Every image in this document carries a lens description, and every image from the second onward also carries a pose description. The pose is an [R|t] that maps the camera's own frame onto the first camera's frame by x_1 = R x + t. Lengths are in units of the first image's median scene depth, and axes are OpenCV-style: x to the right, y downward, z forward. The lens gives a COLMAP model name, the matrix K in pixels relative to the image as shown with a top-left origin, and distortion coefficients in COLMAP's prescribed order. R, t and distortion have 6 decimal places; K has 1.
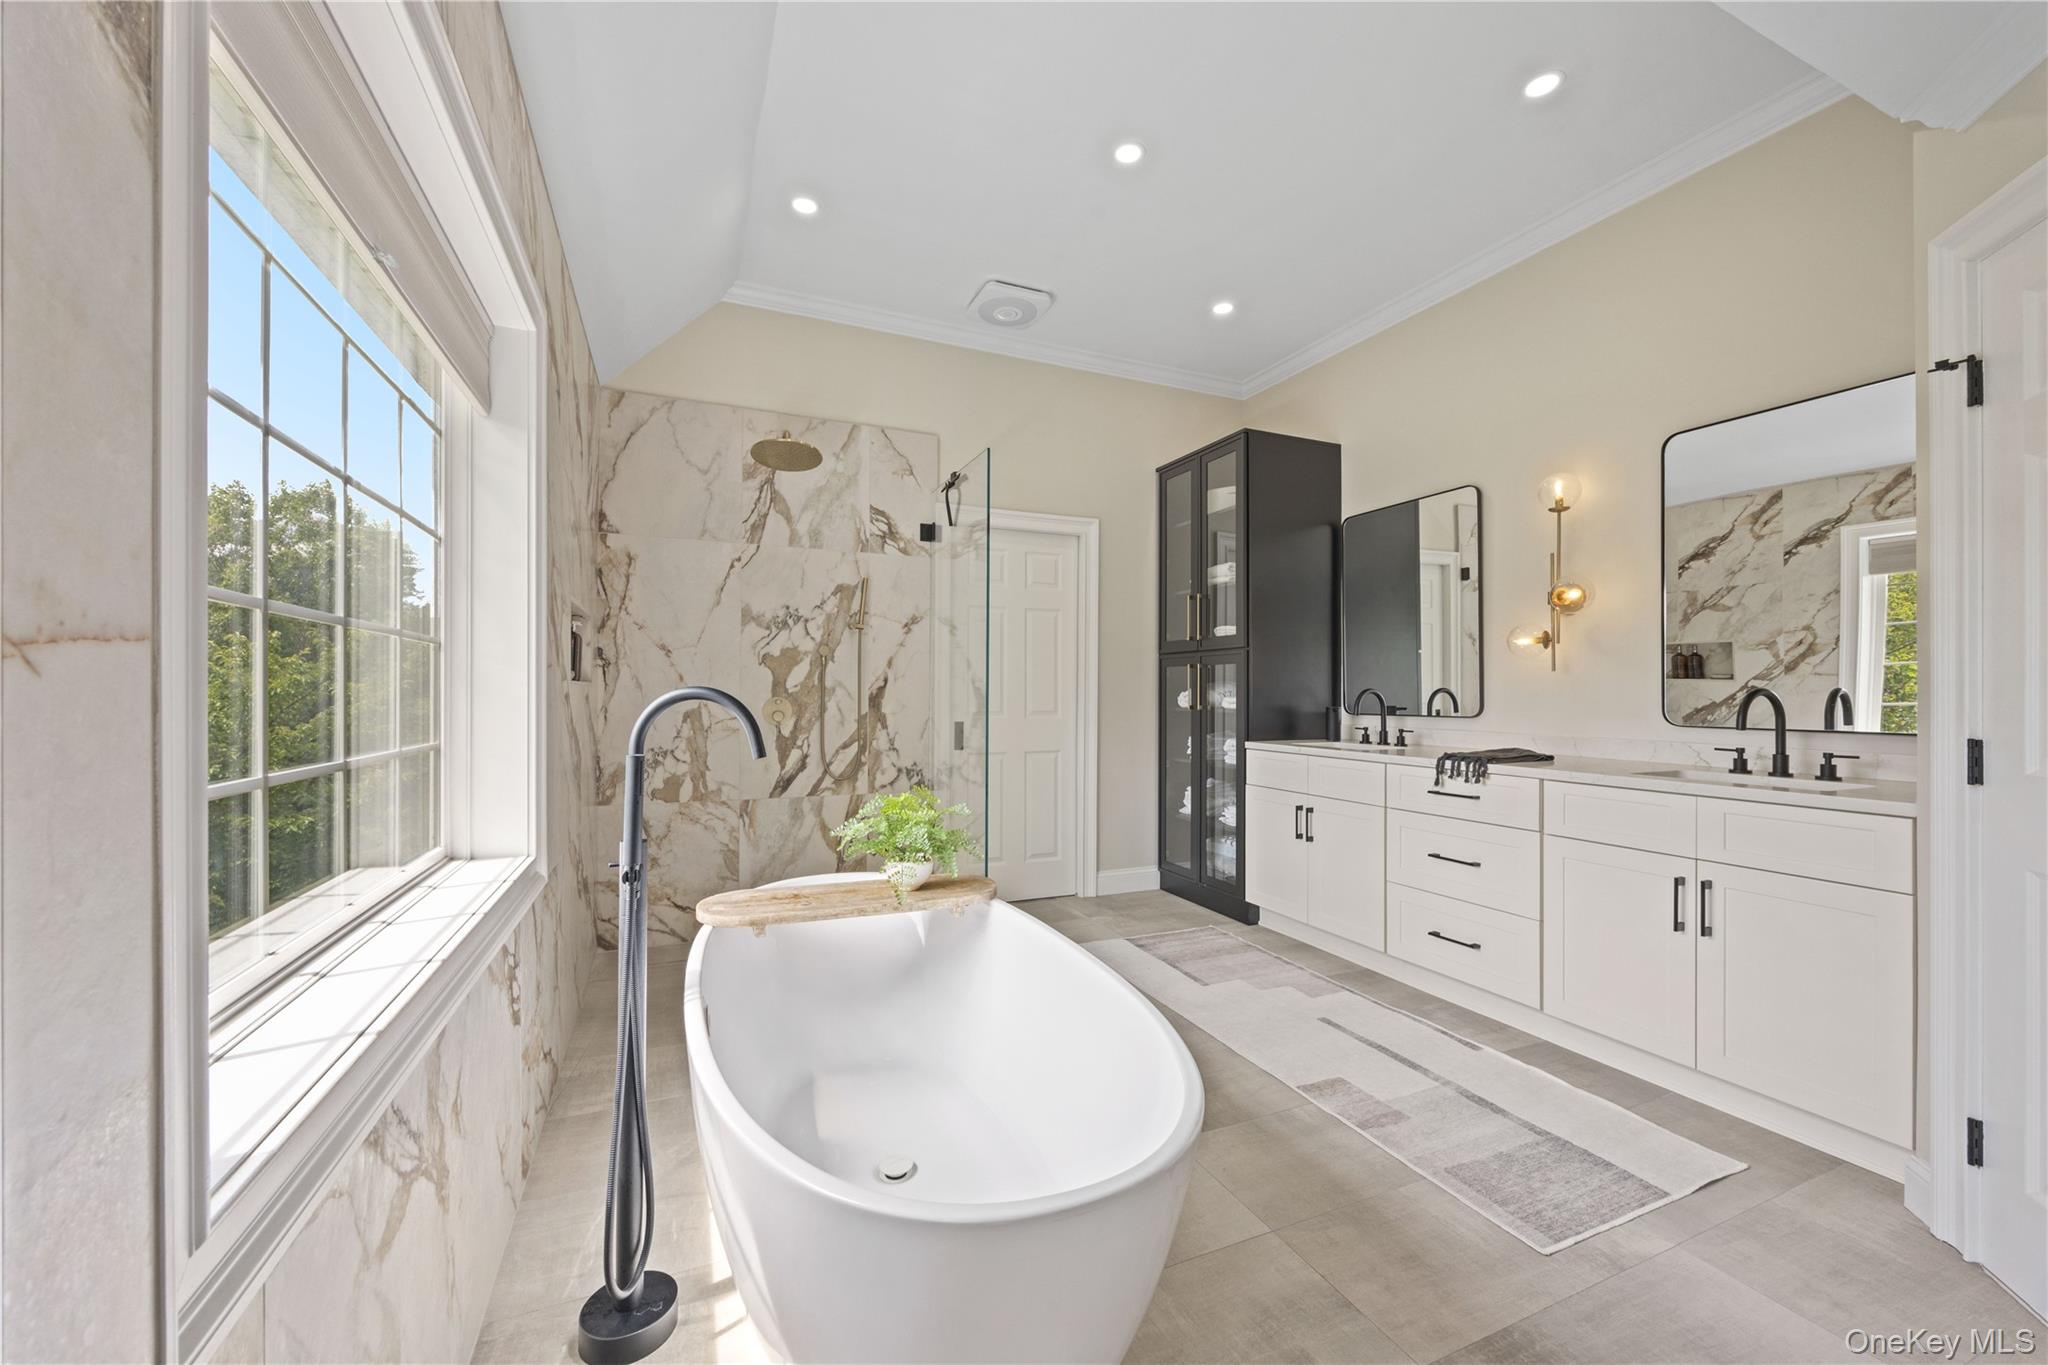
lens RADIAL K [[780.3, 0, 1011.2], [0, 780.3, 687.8], [0, 0, 1]] dist [-0.000269, -0.000257]
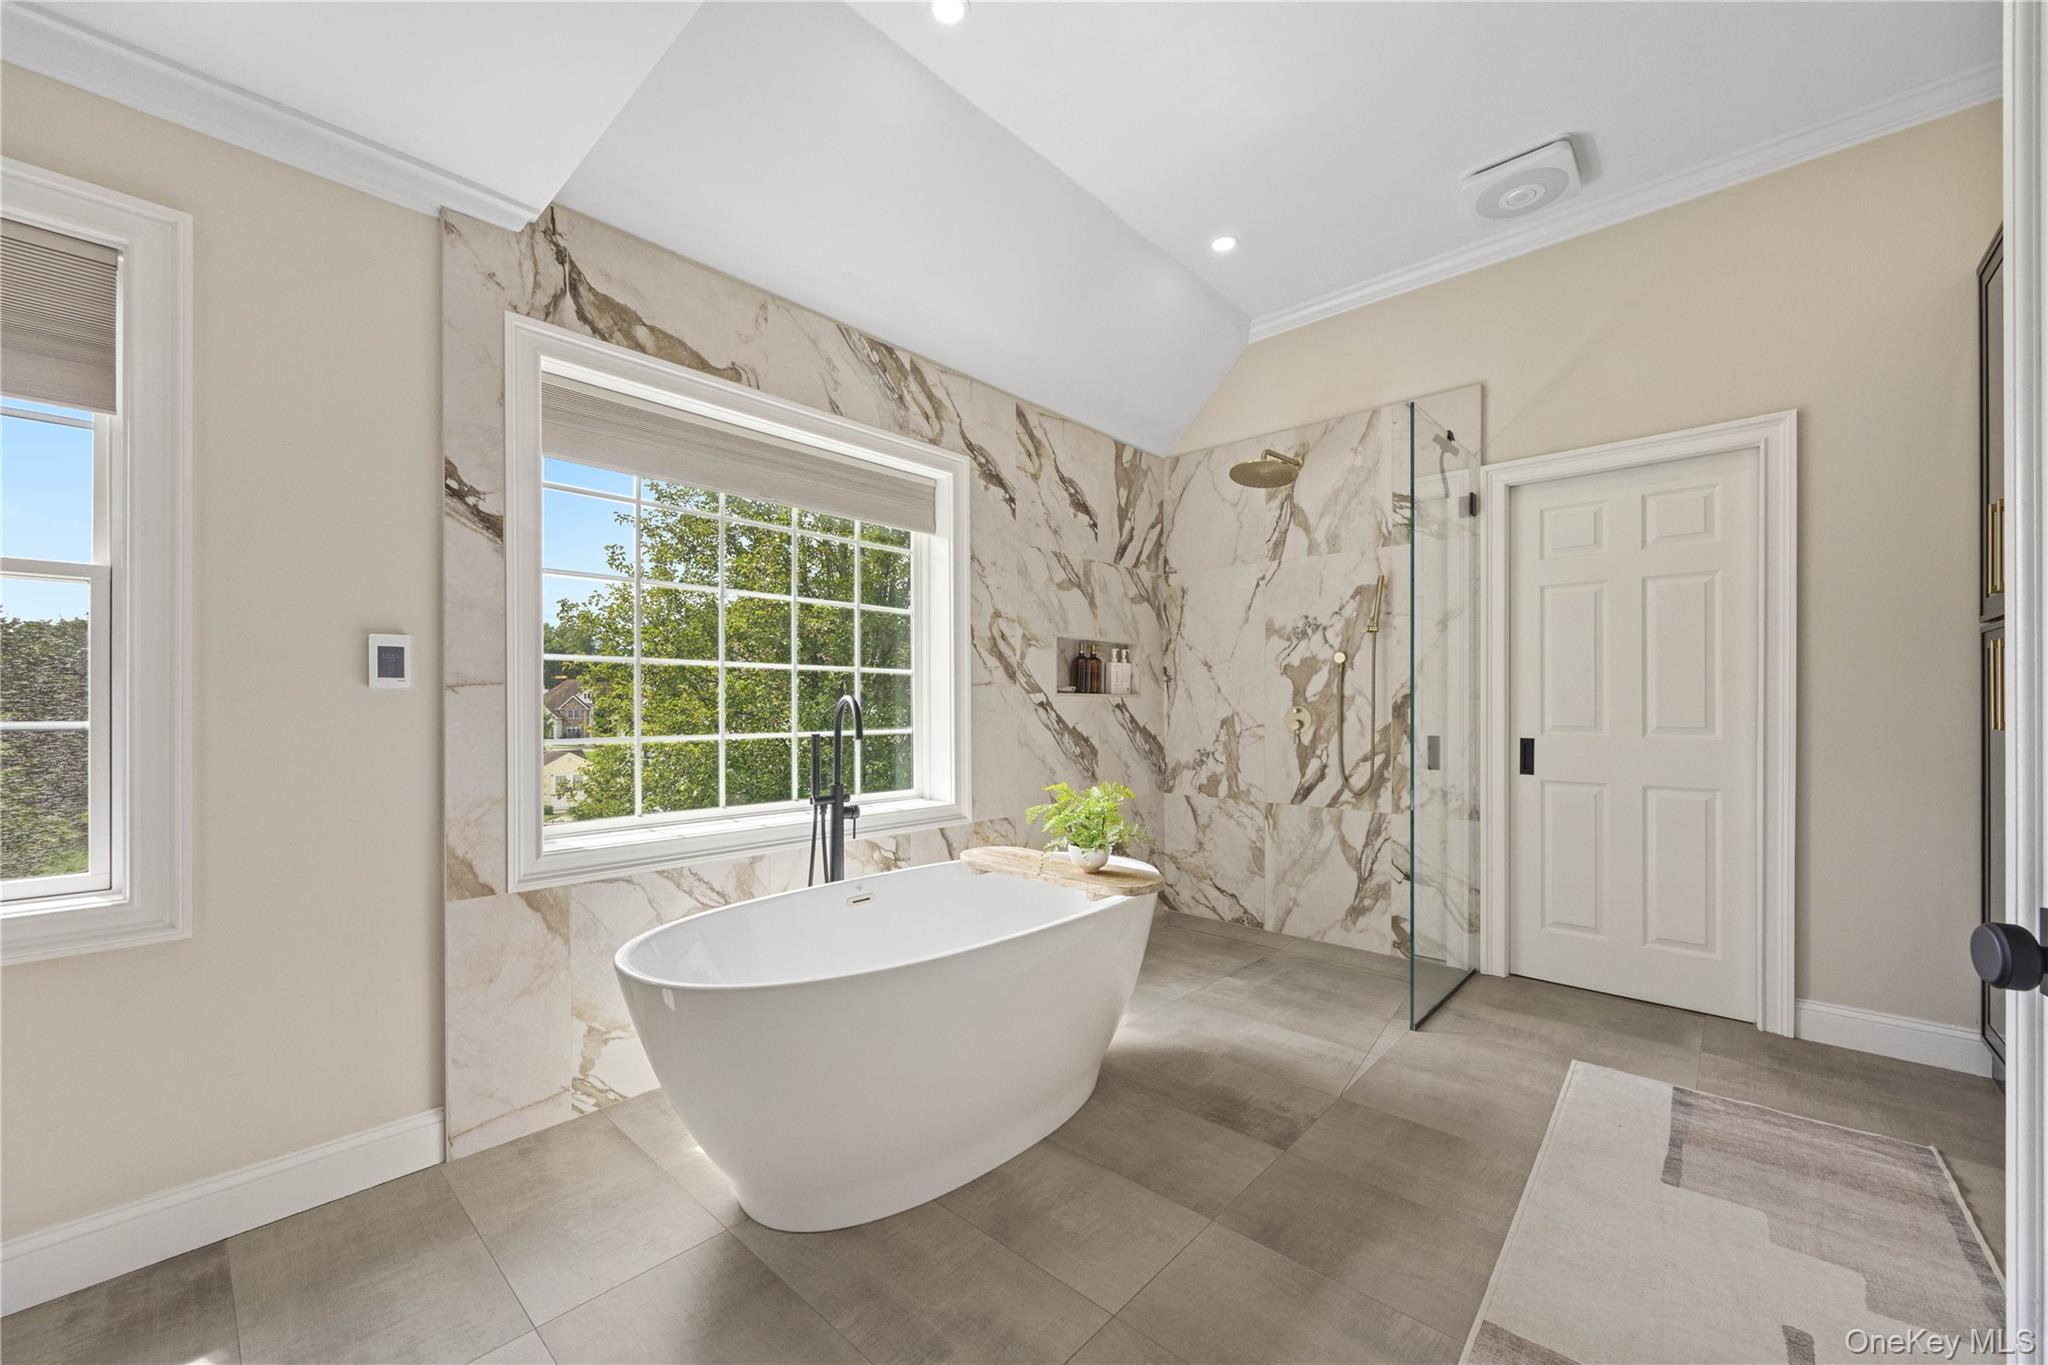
lens RADIAL K [[780.3, 0, 1015.3], [0, 780.3, 704.2], [0, 0, 1]] dist [-0.000269, -0.000257]
pose [[0.418272, -0.003826, -0.908314, 0.479481], [0.006738, 0.999977, -0.001109, 0.008035], [0.908297, -0.005657, 0.418288, 0.240575]]
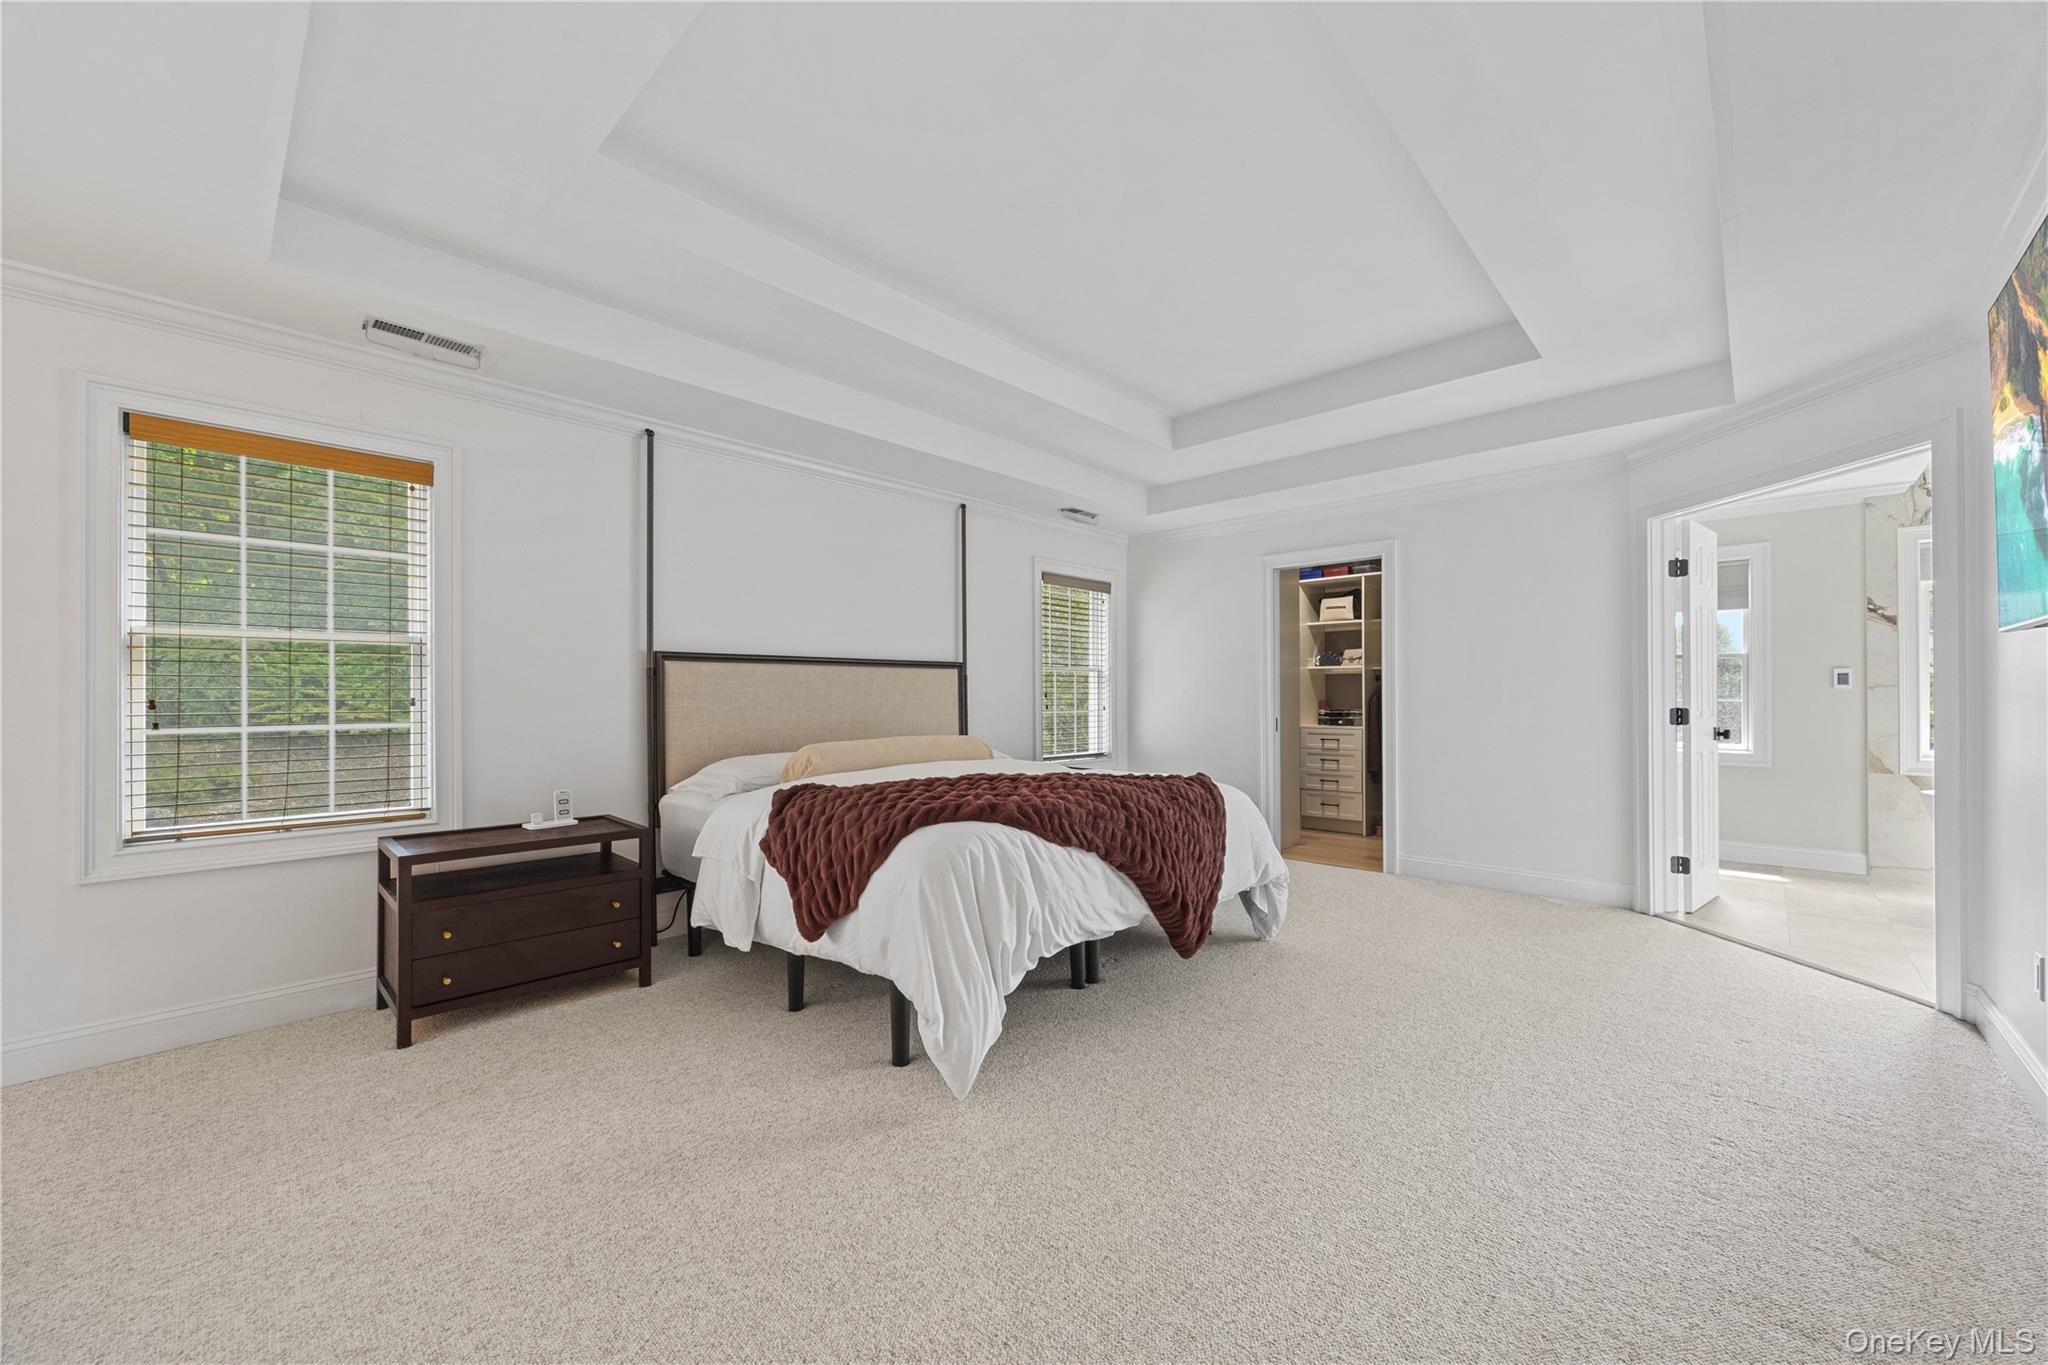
lens RADIAL K [[780.3, 0, 1017.3], [0, 780.3, 686.5], [0, 0, 1]] dist [-0.000269, -0.000257]
pose [[-0.914027, -0.003093, -0.405642, 1.458057], [0.001221, 0.999945, -0.010377, 0.003930], [0.405652, -0.009980, -0.913973, 0.638300]]
